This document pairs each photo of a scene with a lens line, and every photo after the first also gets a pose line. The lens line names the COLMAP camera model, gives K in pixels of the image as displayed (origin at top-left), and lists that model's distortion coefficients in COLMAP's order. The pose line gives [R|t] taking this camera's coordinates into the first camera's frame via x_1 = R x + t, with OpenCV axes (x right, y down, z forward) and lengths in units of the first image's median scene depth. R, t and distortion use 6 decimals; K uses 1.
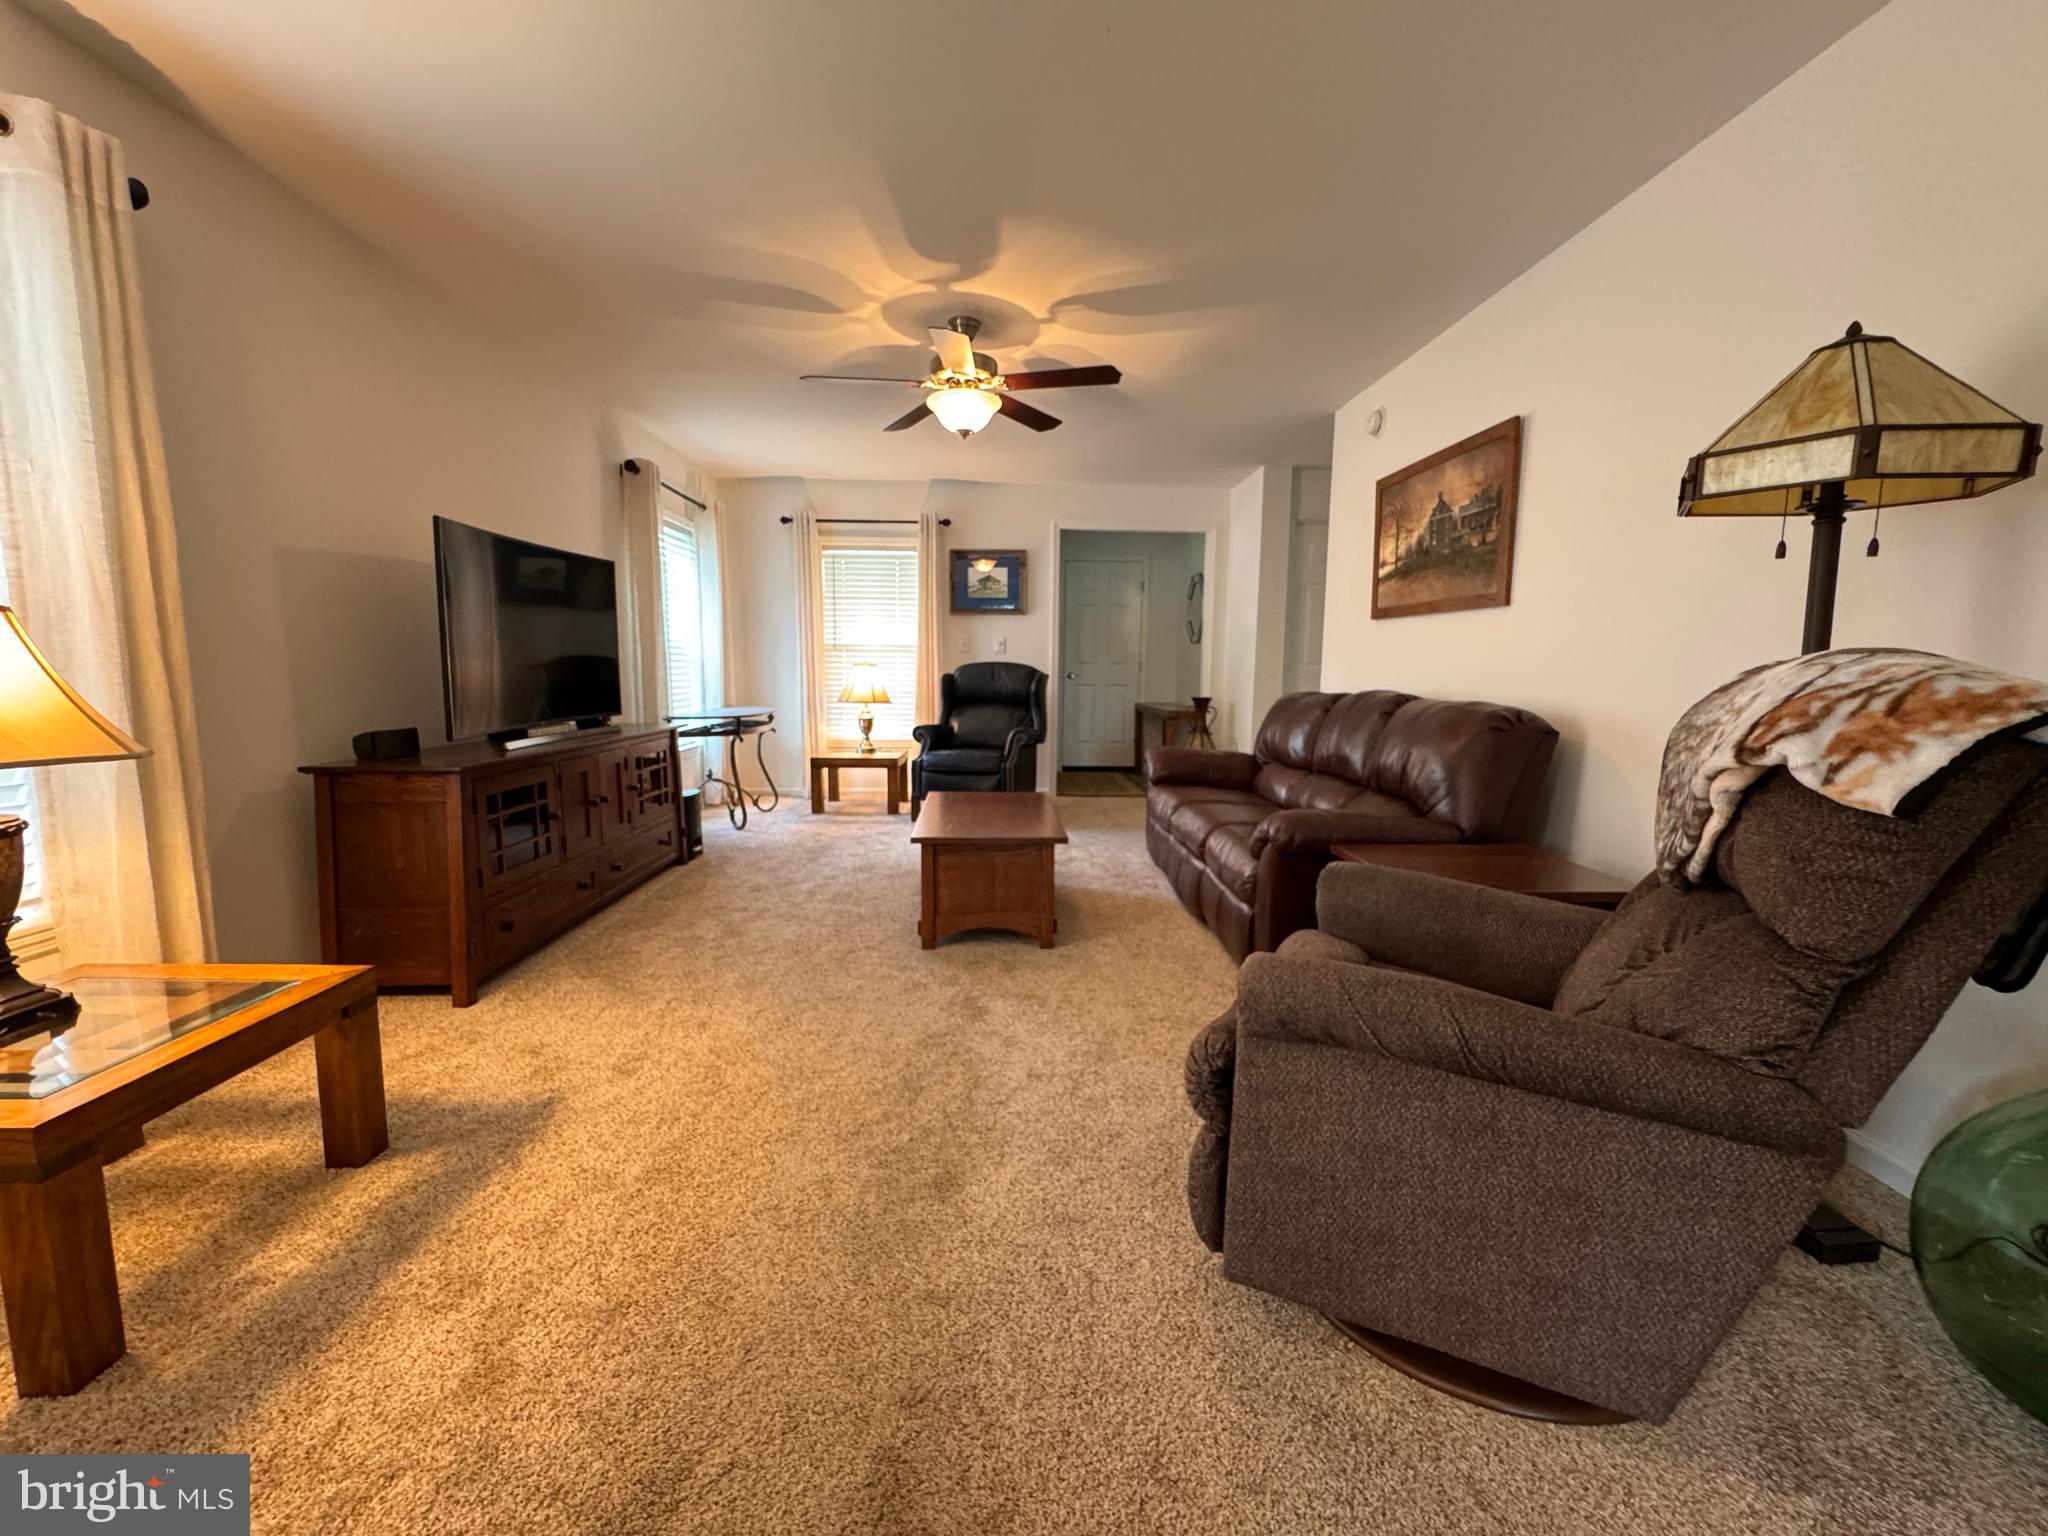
lens RADIAL K [[821.4, 0, 1026.4], [0, 821.4, 764.9], [0, 0, 1]] dist [-0.007214, 0.000387]
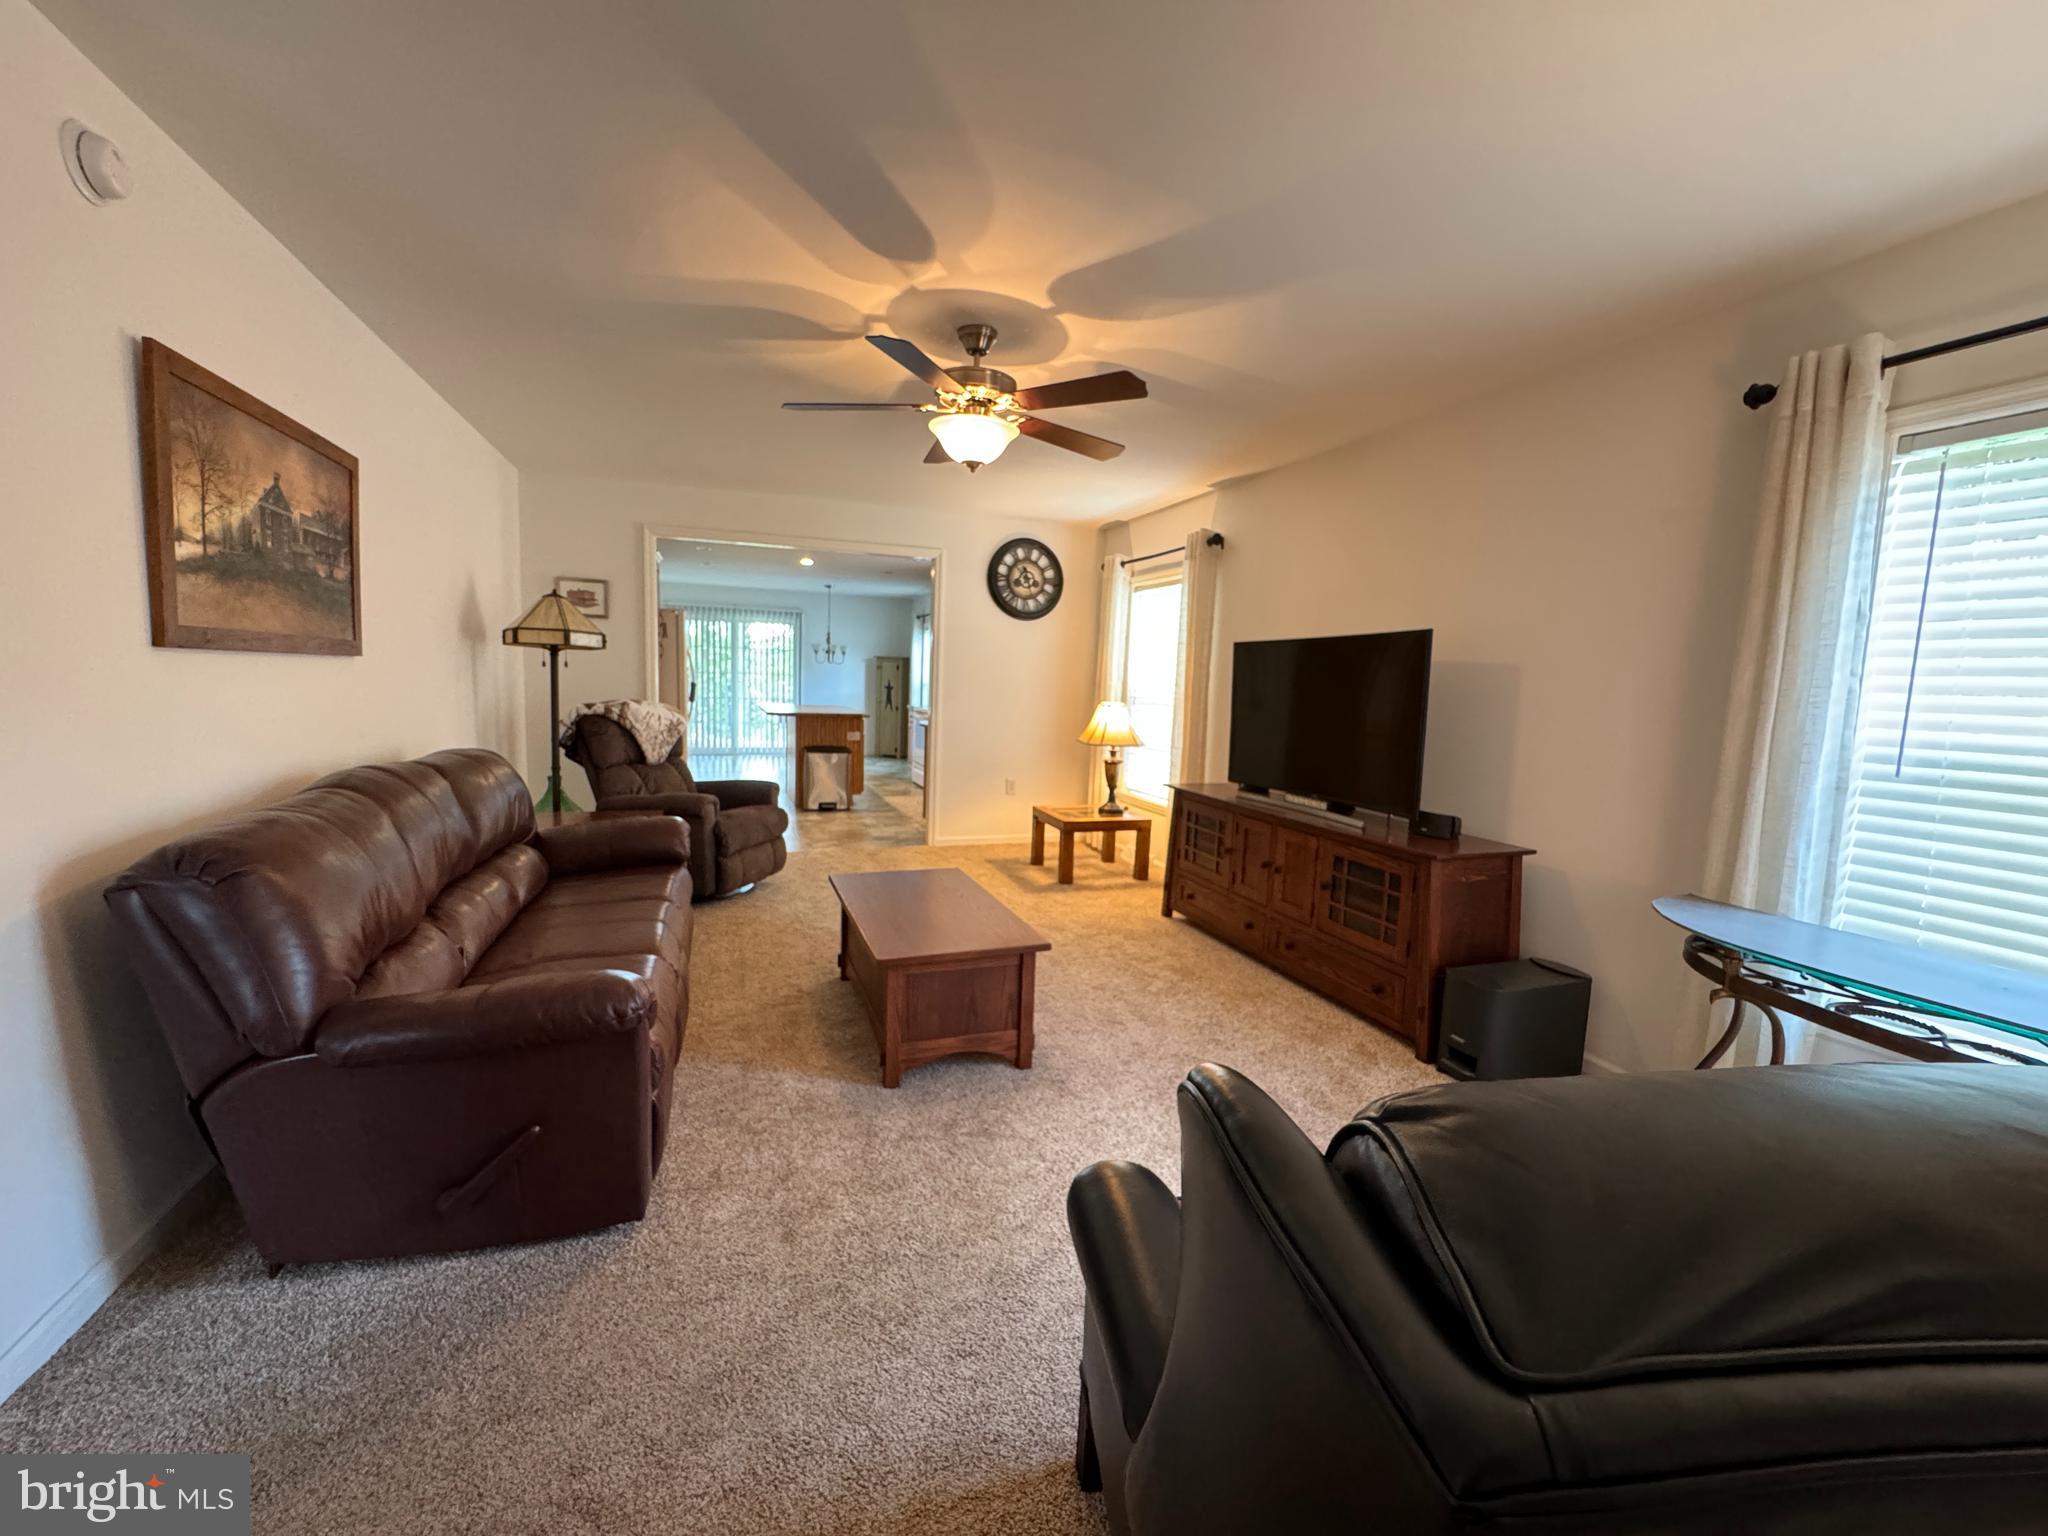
lens RADIAL K [[821.4, 0, 1025.9], [0, 821.4, 760.5], [0, 0, 1]] dist [-0.007214, 0.000387]
pose [[-0.951487, -0.010345, -0.307516, 0.120849], [-0.078434, 0.974572, 0.209900, -0.280753], [0.297525, 0.223837, -0.928103, 1.783157]]
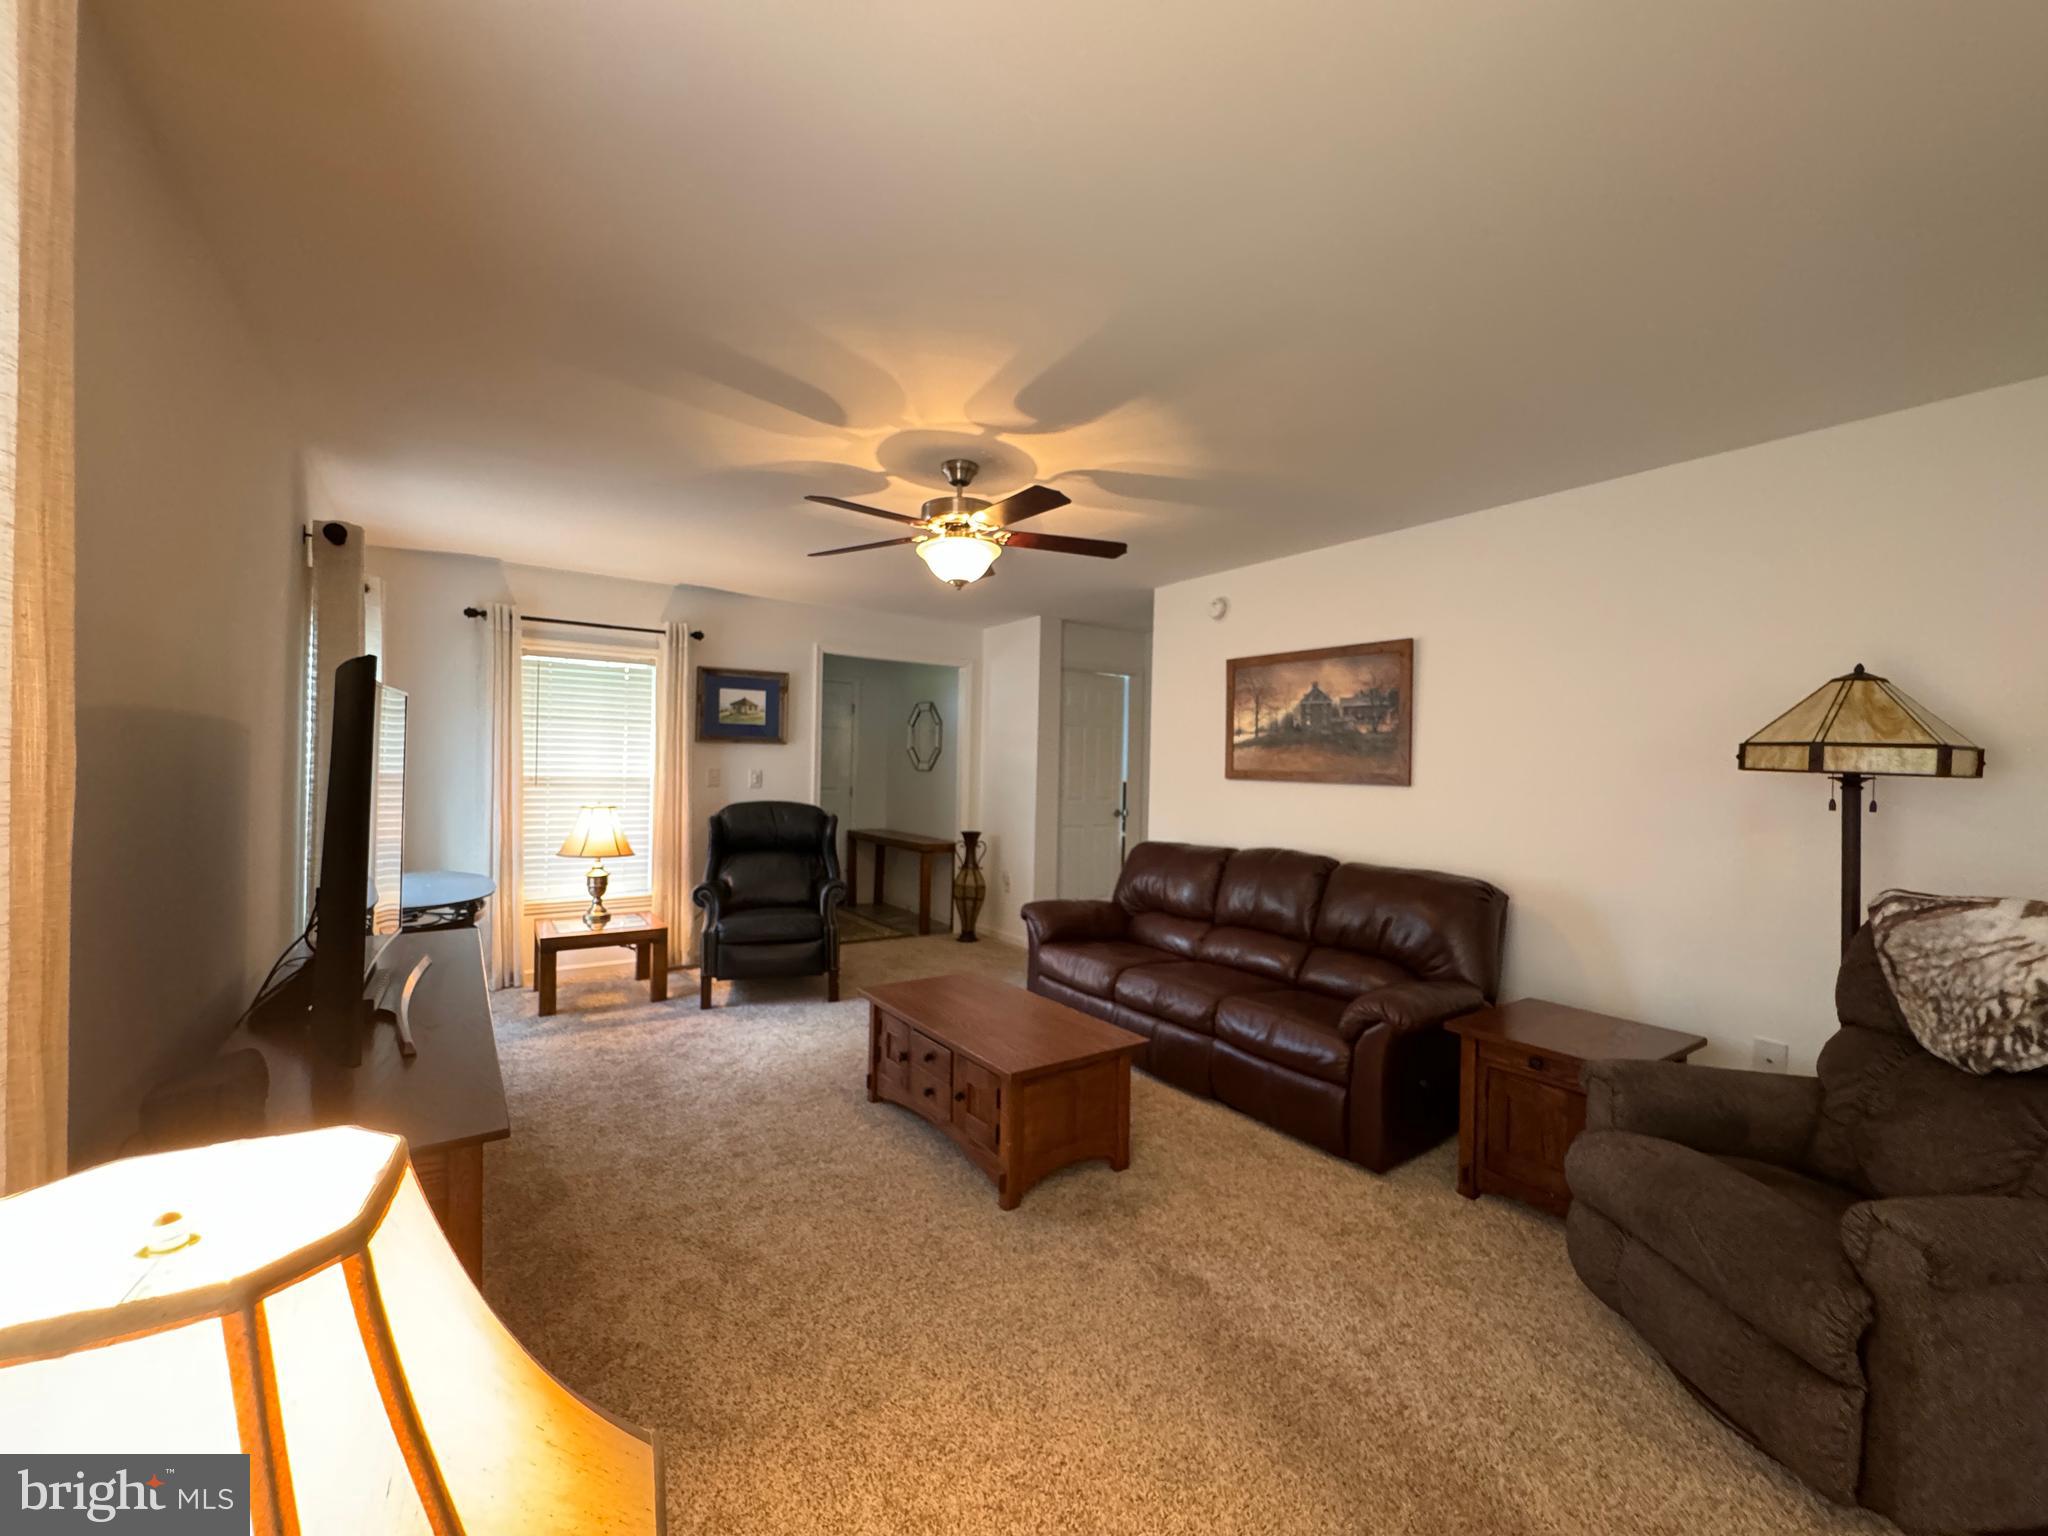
lens RADIAL K [[821.4, 0, 1024.8], [0, 821.4, 764.2], [0, 0, 1]] dist [-0.007214, 0.000387]
pose [[0.843490, 0.009751, 0.537056, -0.473051], [0.051124, 0.993839, -0.098339, -0.113592], [-0.534707, 0.110405, 0.837795, 0.228628]]
